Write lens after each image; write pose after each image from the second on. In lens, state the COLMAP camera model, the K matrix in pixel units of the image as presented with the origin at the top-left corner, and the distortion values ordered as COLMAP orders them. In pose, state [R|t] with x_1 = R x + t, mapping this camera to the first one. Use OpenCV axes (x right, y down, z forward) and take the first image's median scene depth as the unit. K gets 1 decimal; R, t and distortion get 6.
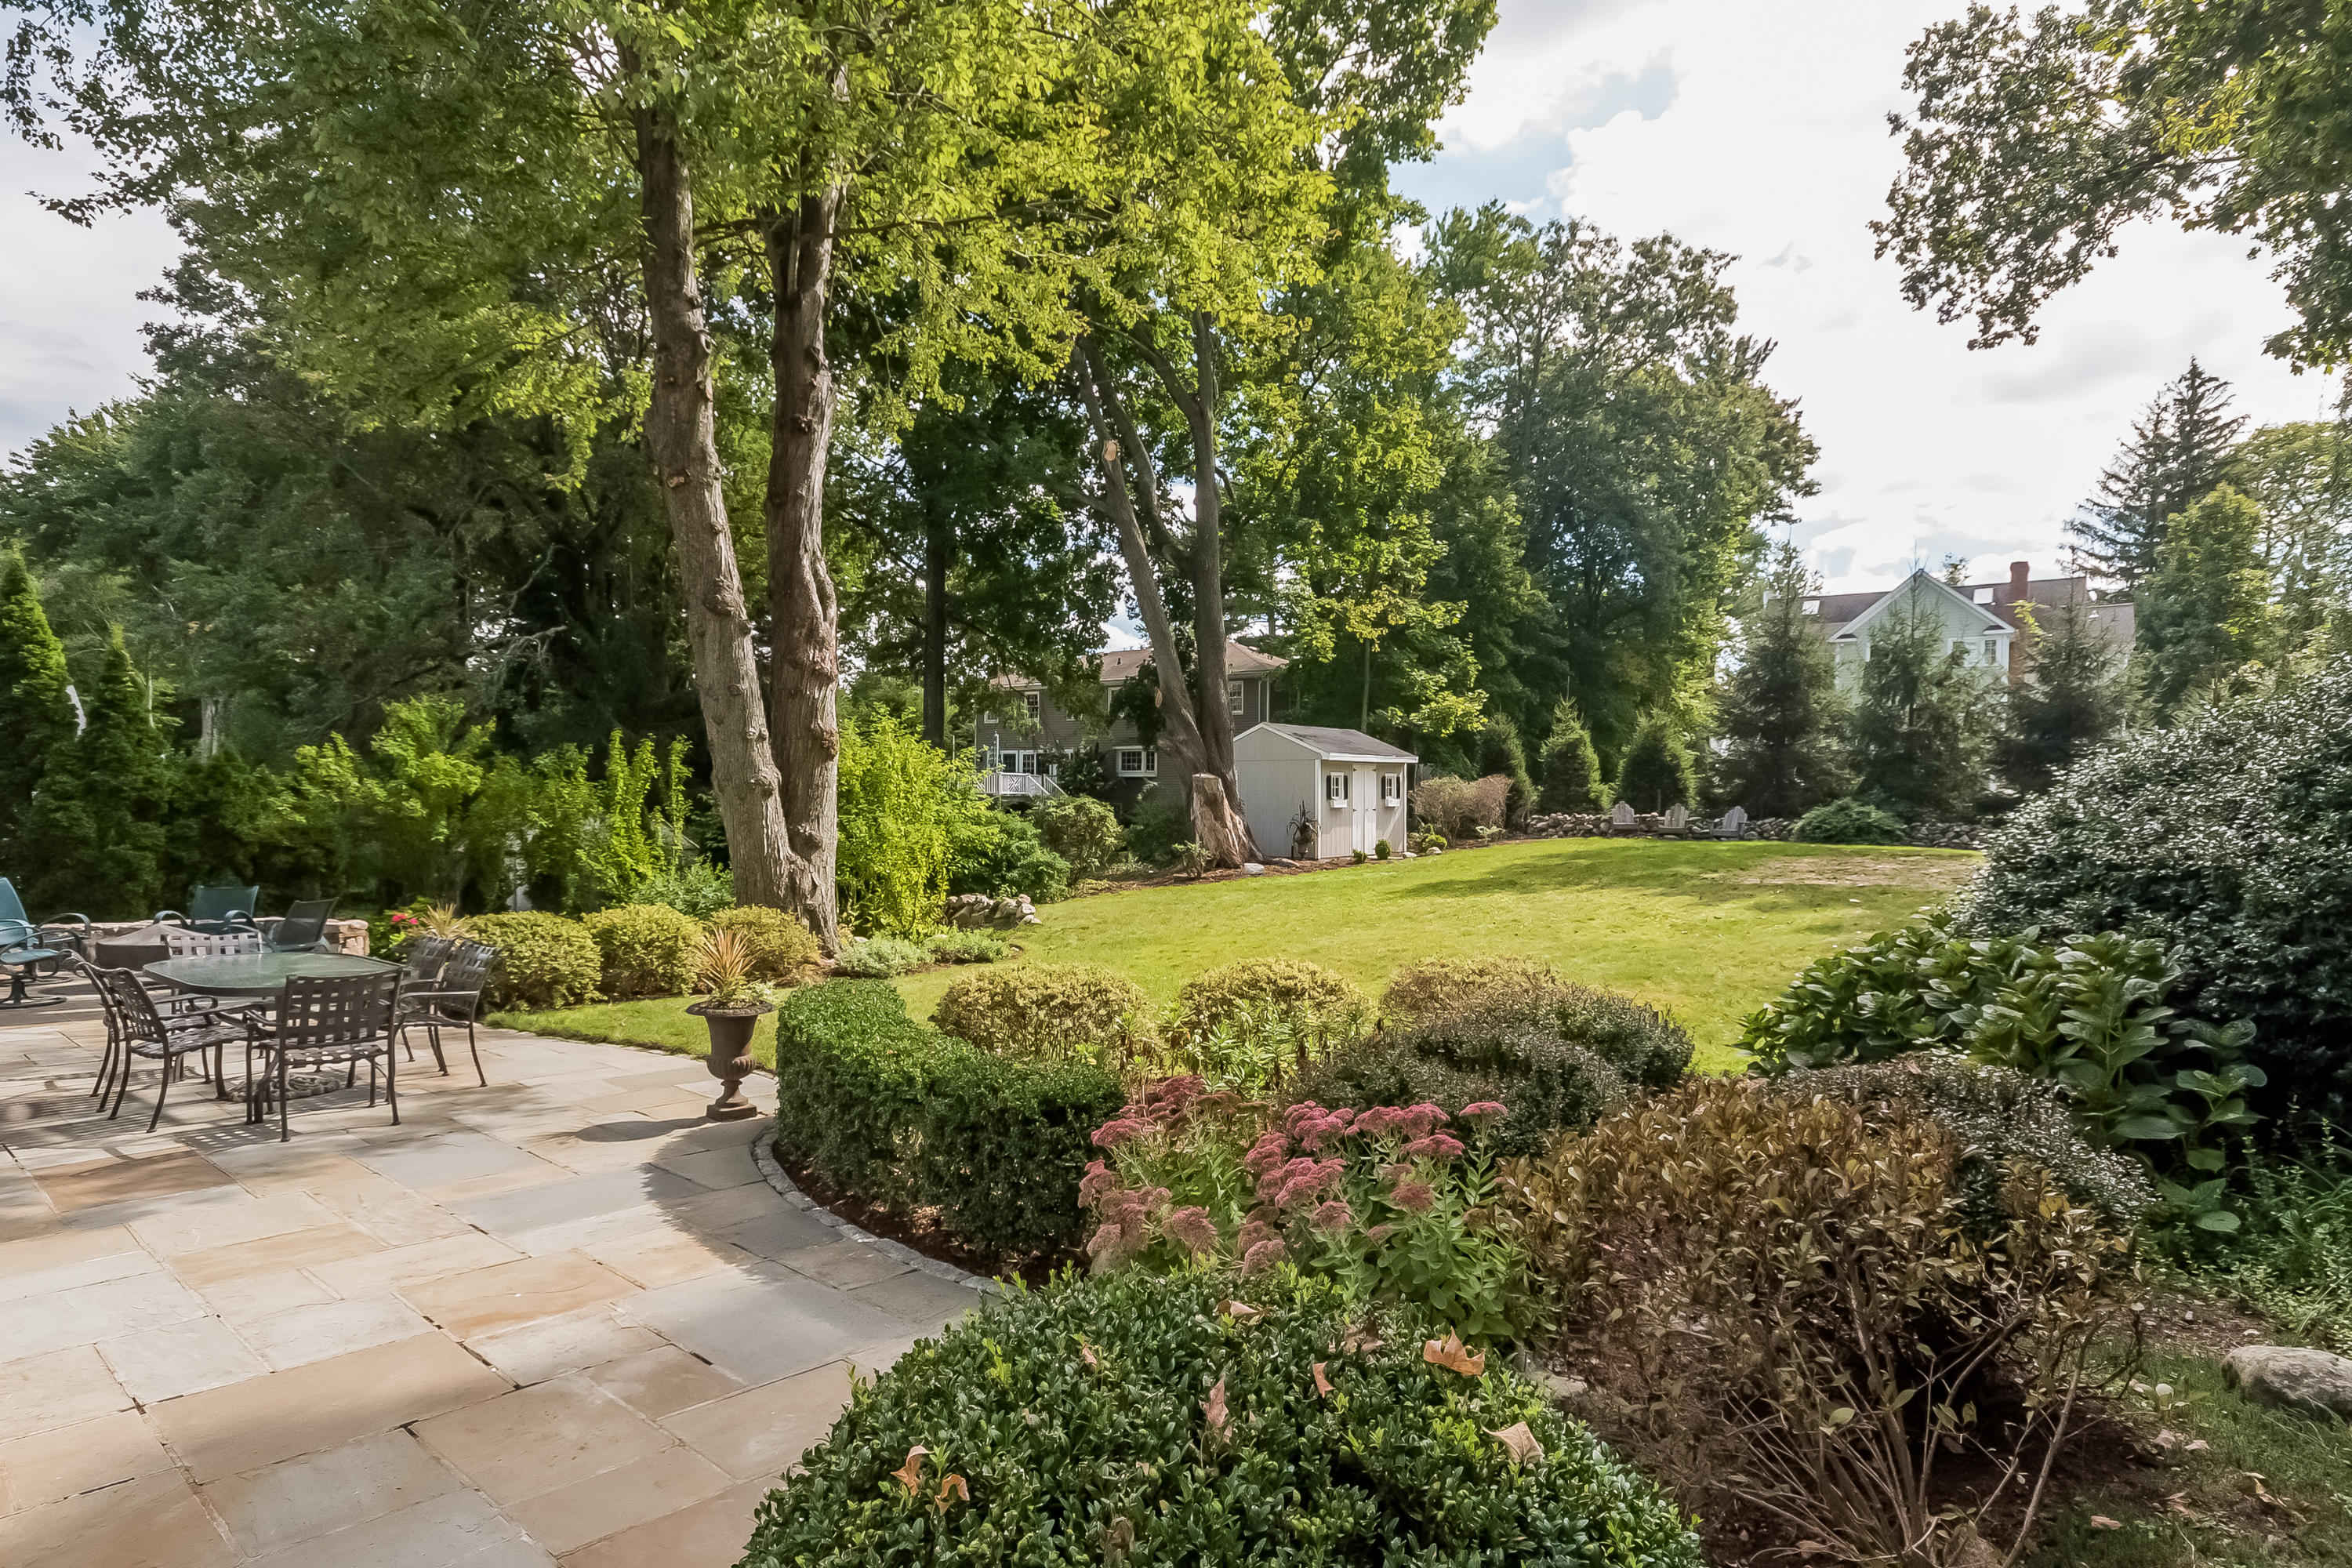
lens RADIAL K [[1306.6, 0, 1174.5], [0, 1306.6, 848.7], [0, 0, 1]] dist [0.000029, -0.001199]
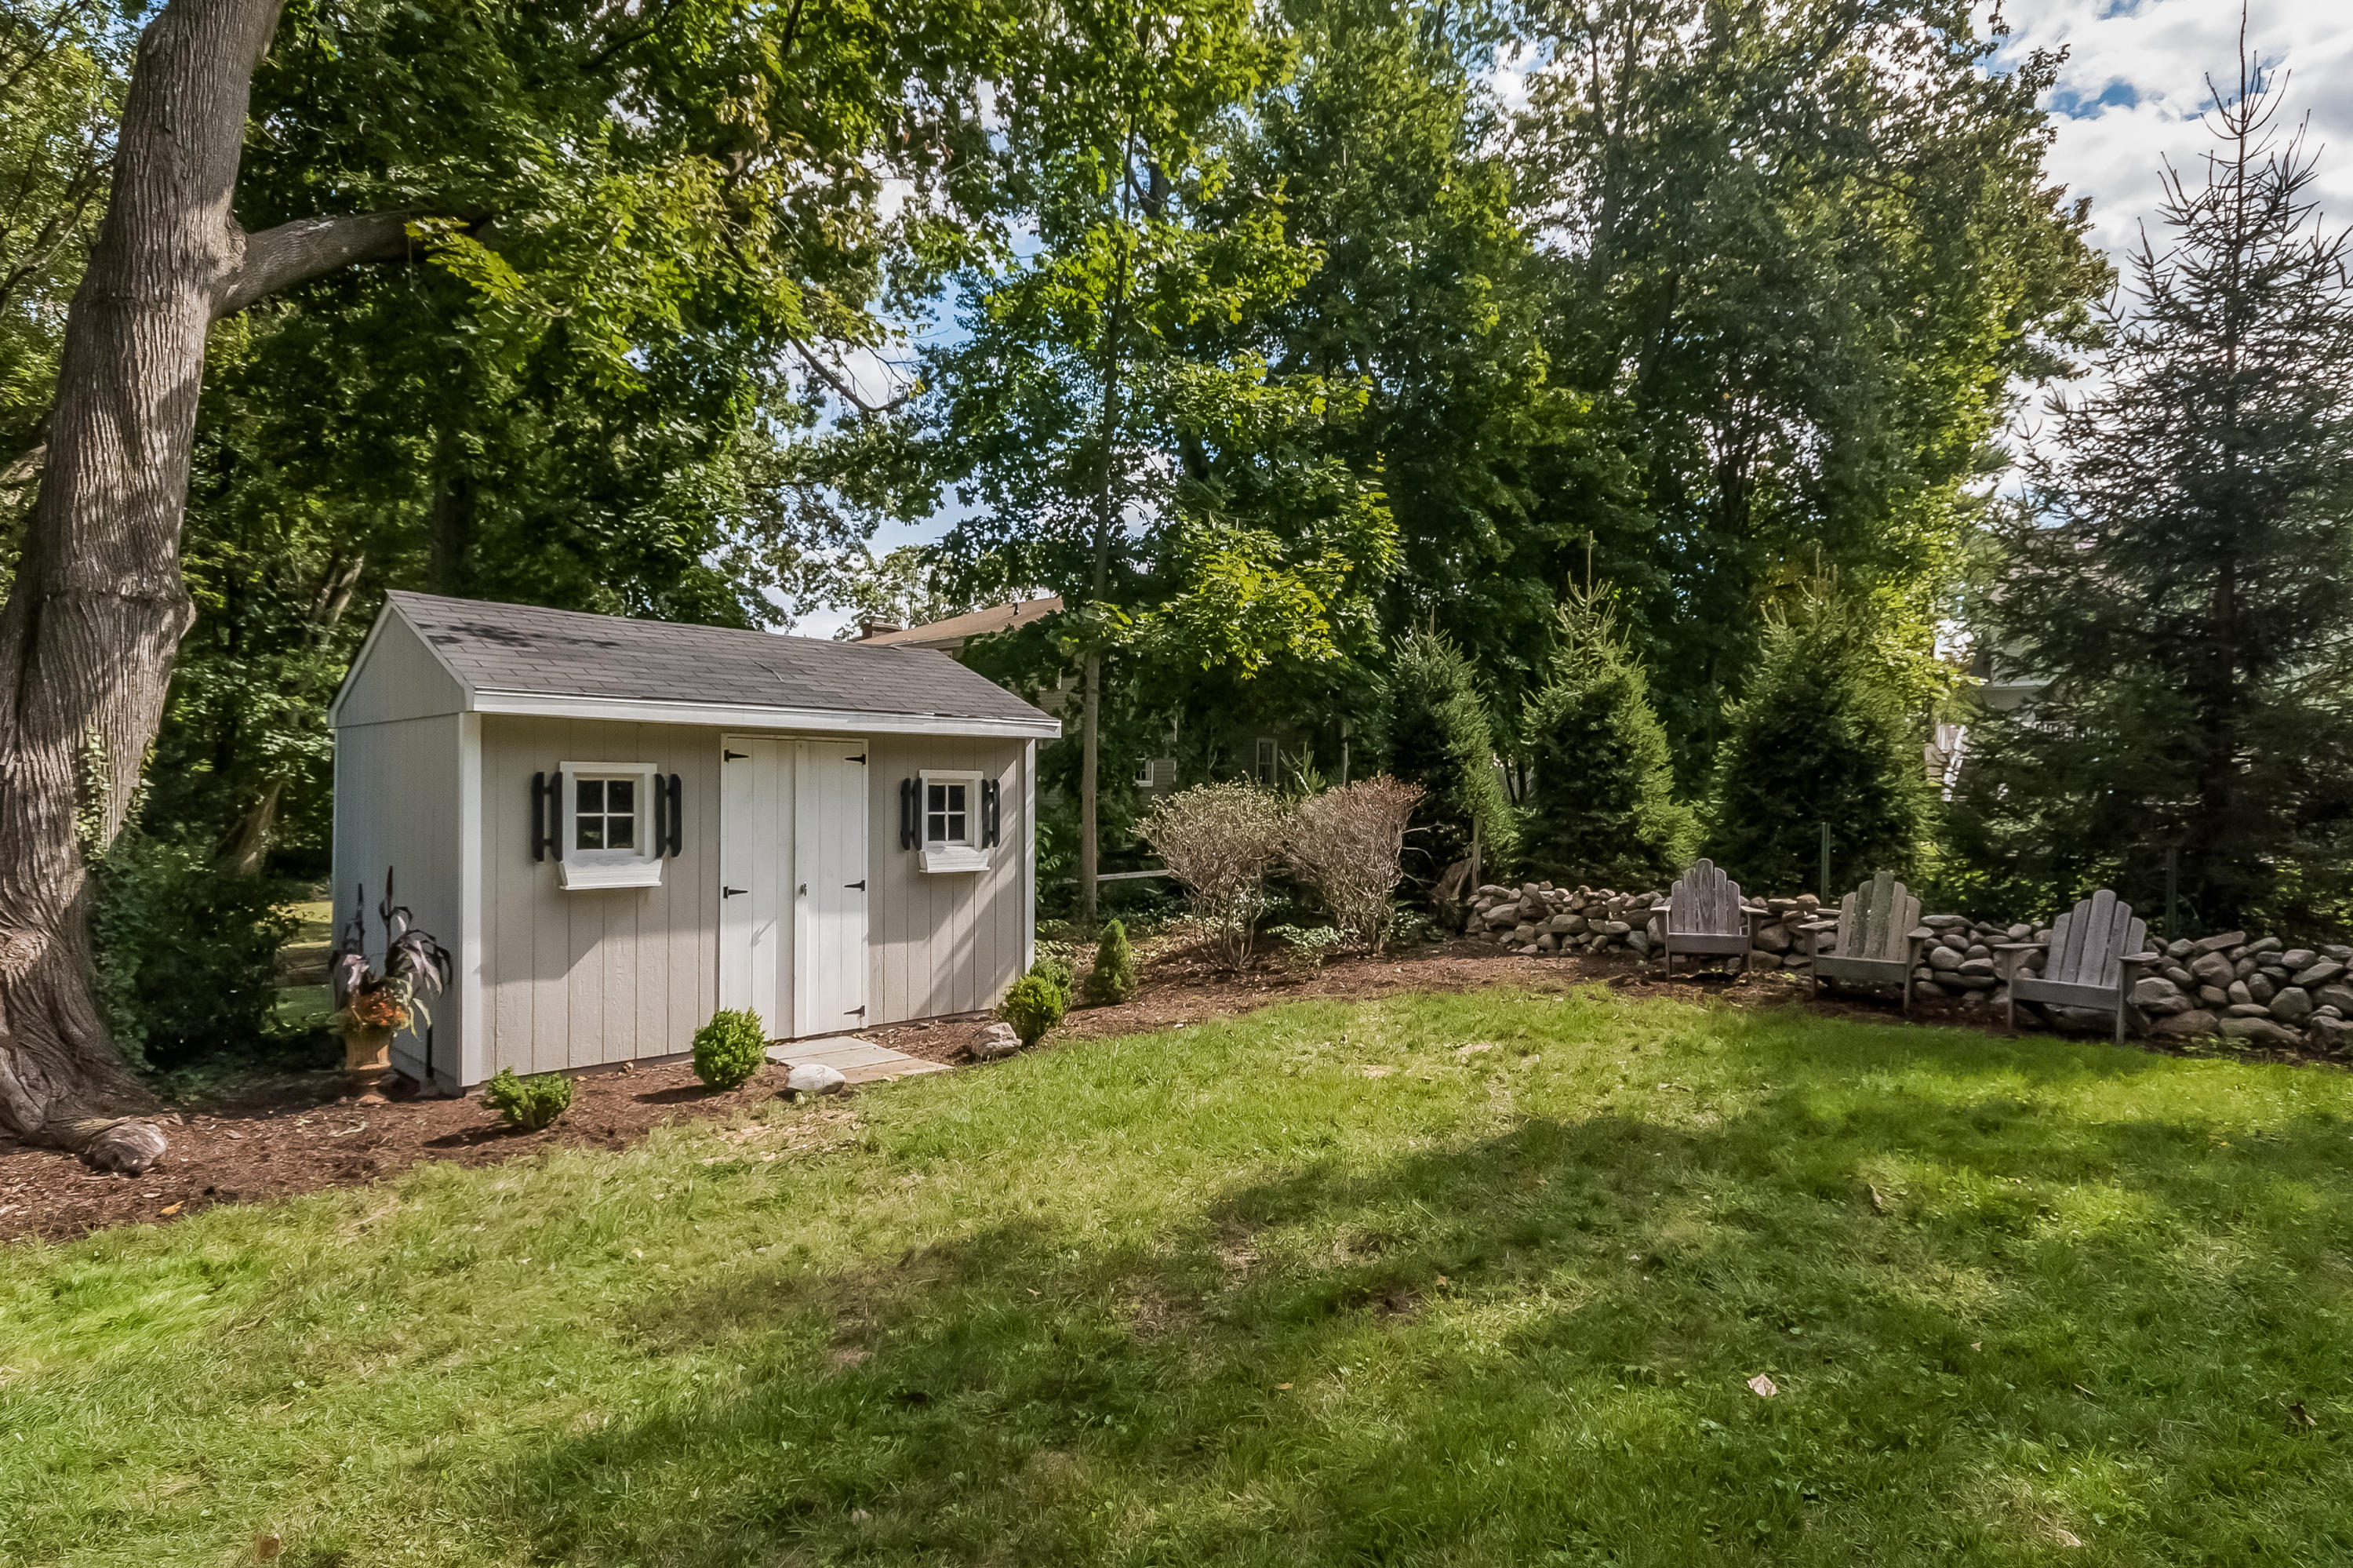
lens RADIAL K [[1235.7, 0, 1286.6], [0, 1235.7, 793.9], [0, 0, 1]] dist [0.000369, -0.000084]
pose [[0.996255, 0.007690, -0.086124, 0.342394], [-0.011331, 0.999059, -0.041870, -0.050176], [0.085721, 0.042689, 0.995404, 0.880782]]
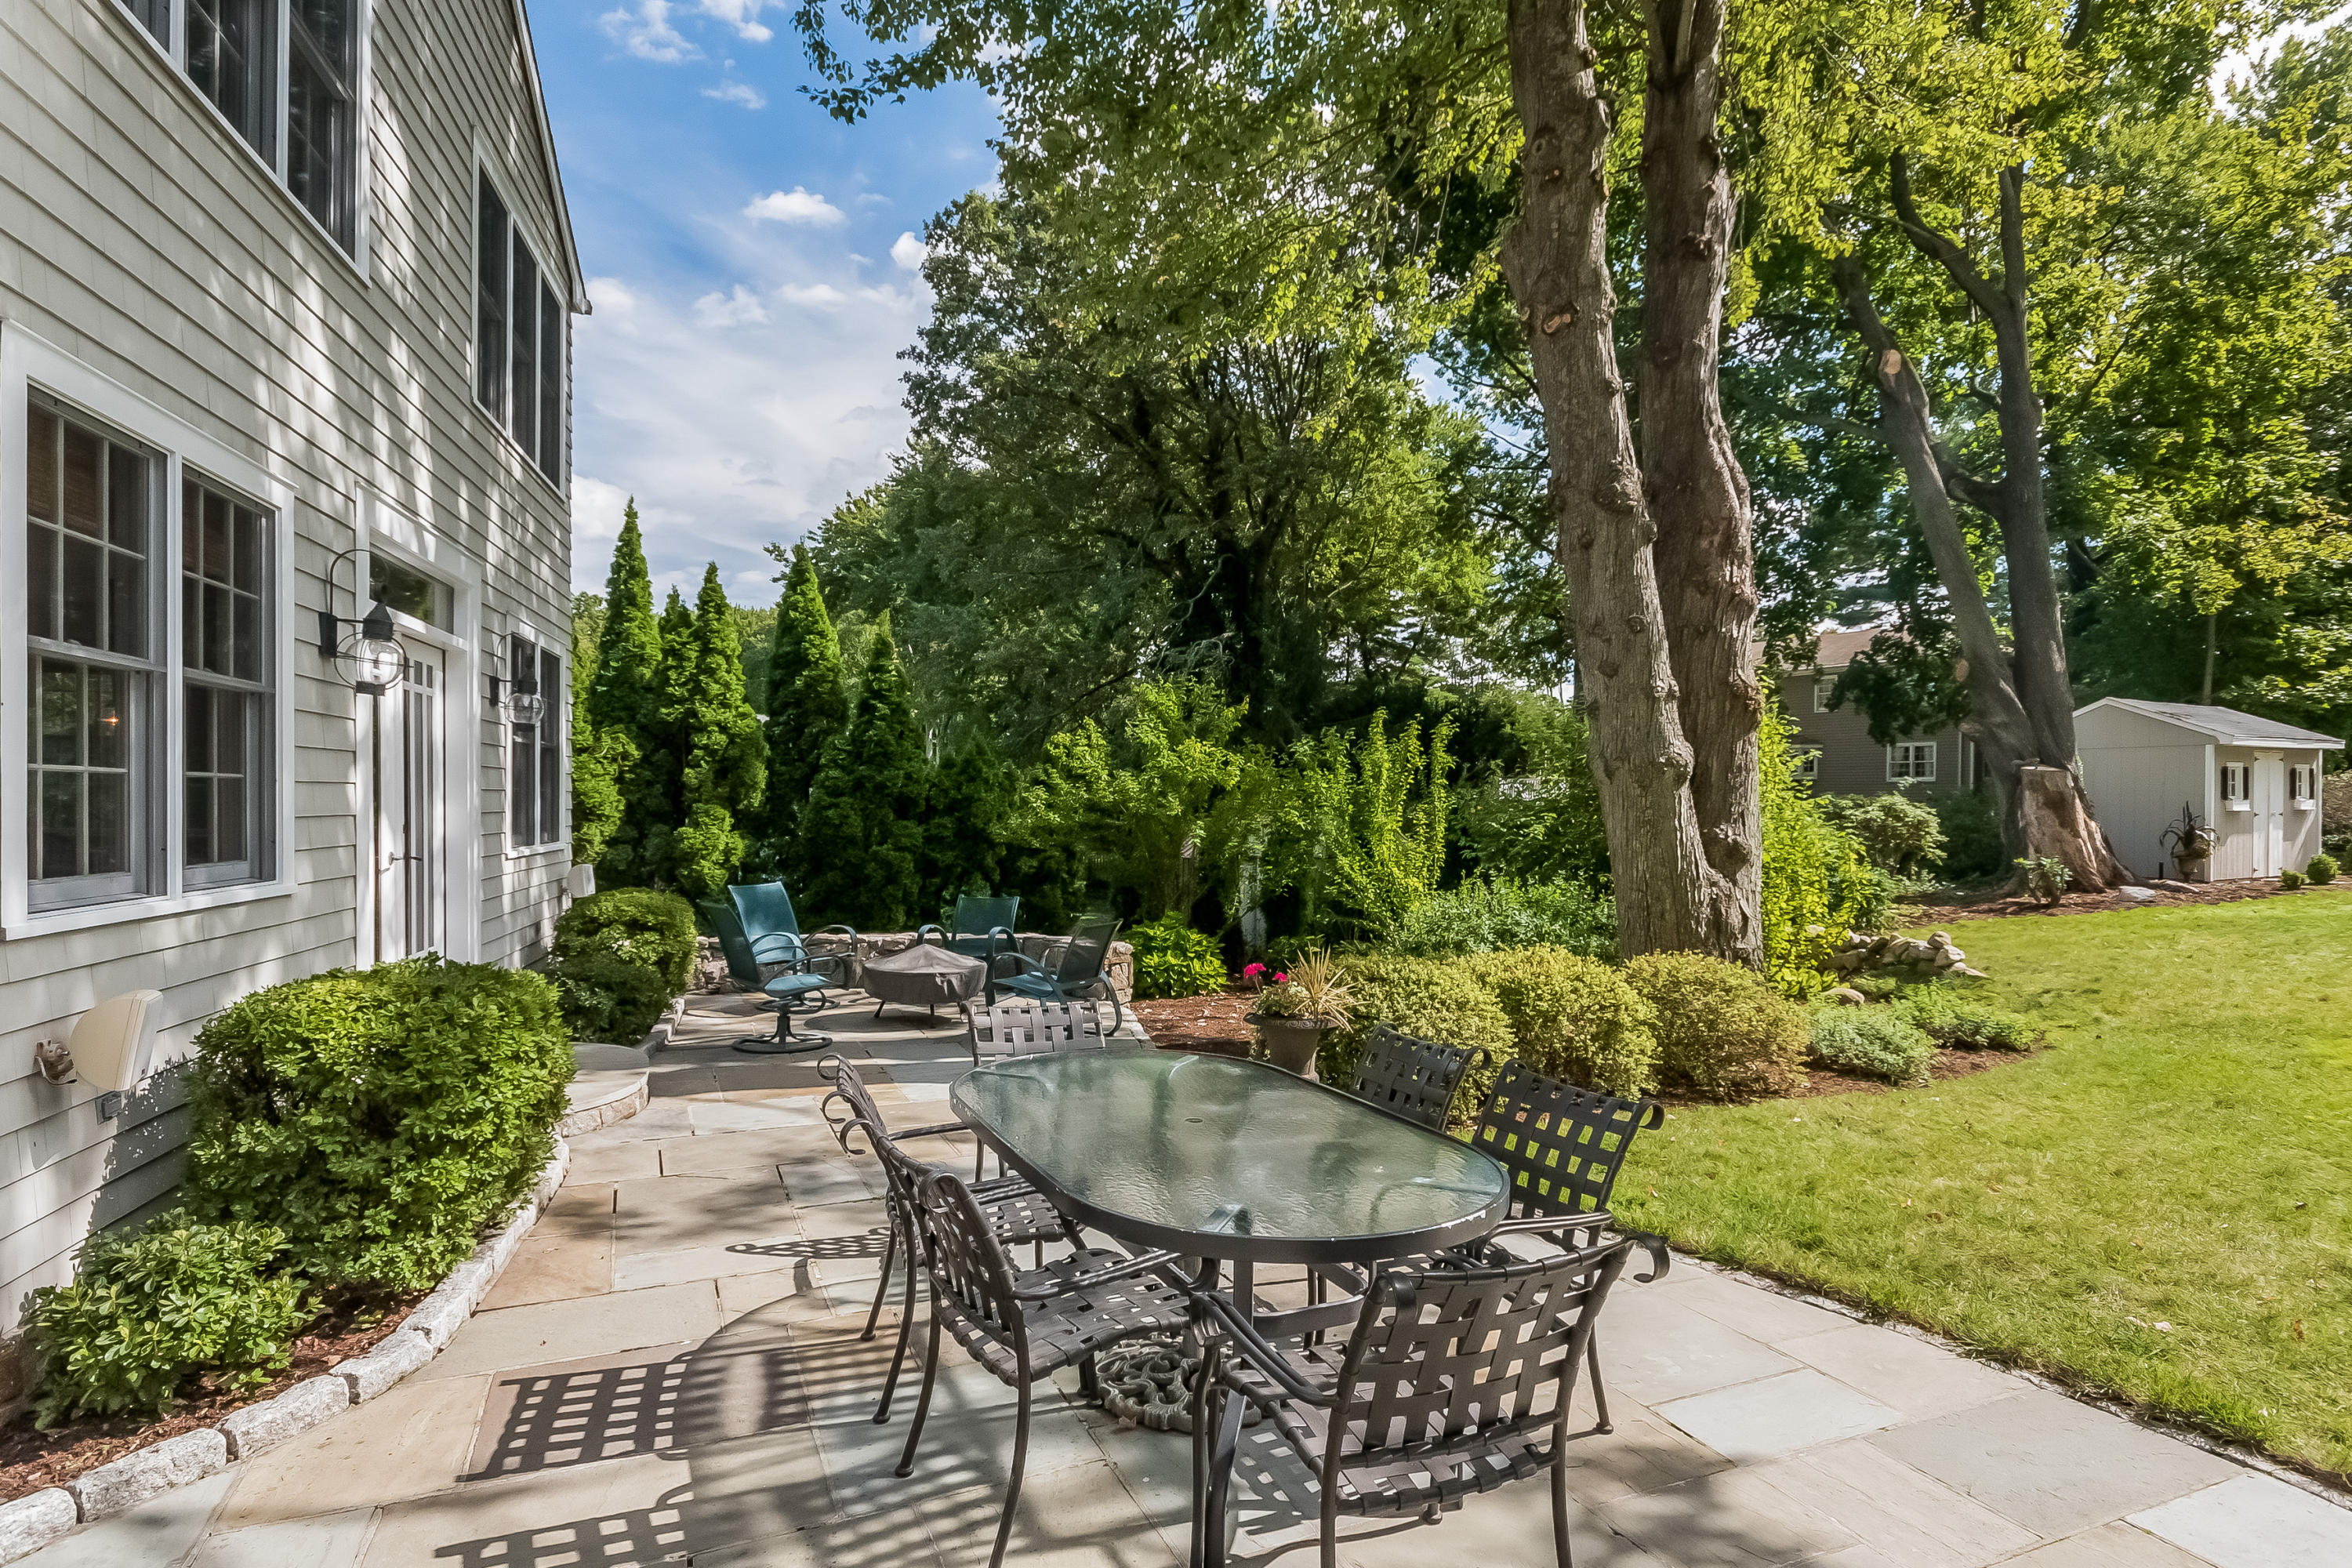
lens RADIAL K [[1175.9, 0, 1175.9], [0, 1175.9, 812.1], [0, 0, 1]] dist [-0.000716, -0.000312]
pose [[0.911822, -0.000467, -0.410586, -0.167332], [-0.014432, 0.999345, -0.033188, -0.001135], [0.410333, 0.036187, 0.911218, 0.197390]]
